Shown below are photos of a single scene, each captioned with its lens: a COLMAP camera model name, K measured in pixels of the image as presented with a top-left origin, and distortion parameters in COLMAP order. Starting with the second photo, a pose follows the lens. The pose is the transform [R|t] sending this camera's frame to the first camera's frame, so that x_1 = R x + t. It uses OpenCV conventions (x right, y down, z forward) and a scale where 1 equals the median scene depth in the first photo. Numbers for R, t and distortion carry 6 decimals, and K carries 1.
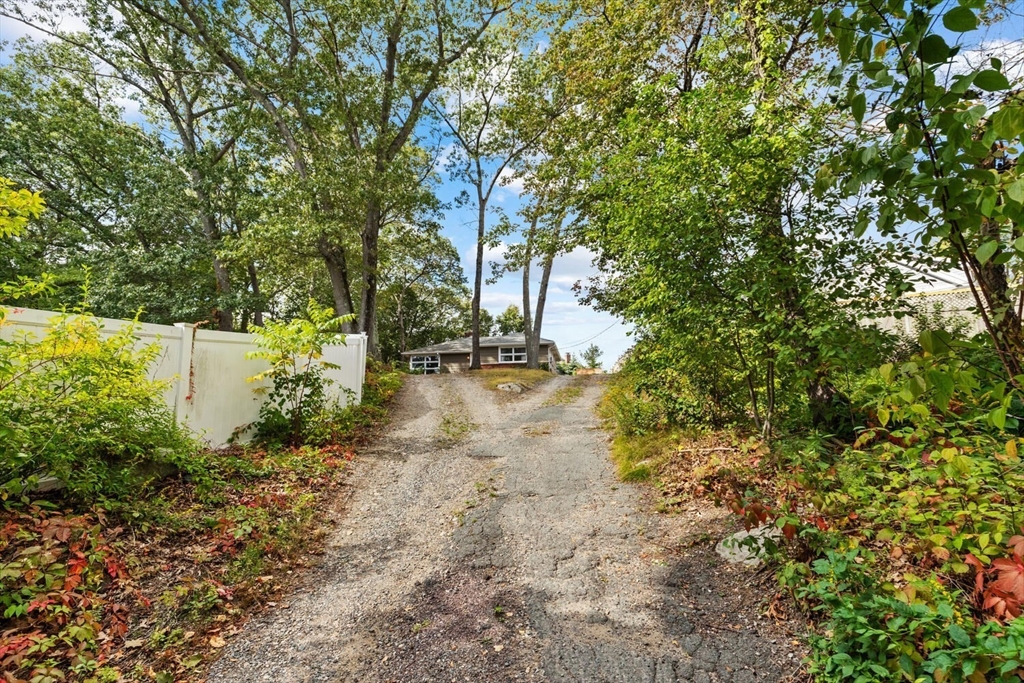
lens RADIAL K [[458.1, 0, 508.1], [0, 458.1, 343.3], [0, 0, 1]] dist [0.001091, -0.000569]
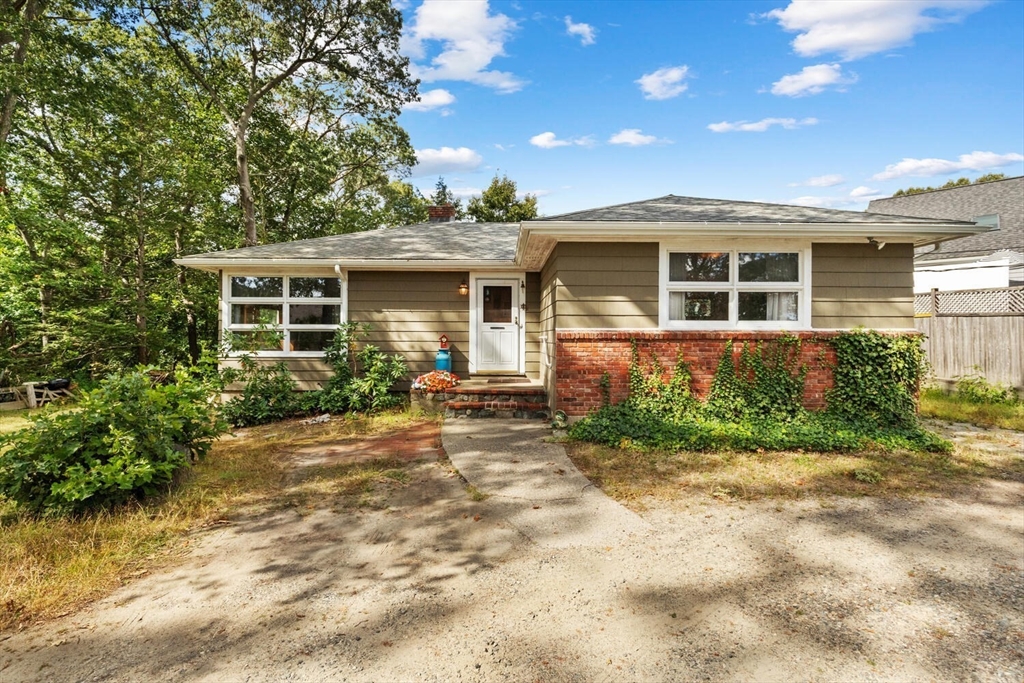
lens RADIAL K [[458.1, 0, 508.1], [0, 458.1, 343.3], [0, 0, 1]] dist [0.001091, -0.000569]
pose [[0.982904, 0.012155, 0.183715, -0.120092], [-0.041997, 0.986315, 0.159431, 0.020455], [-0.179263, -0.164421, 0.969964, 0.818745]]
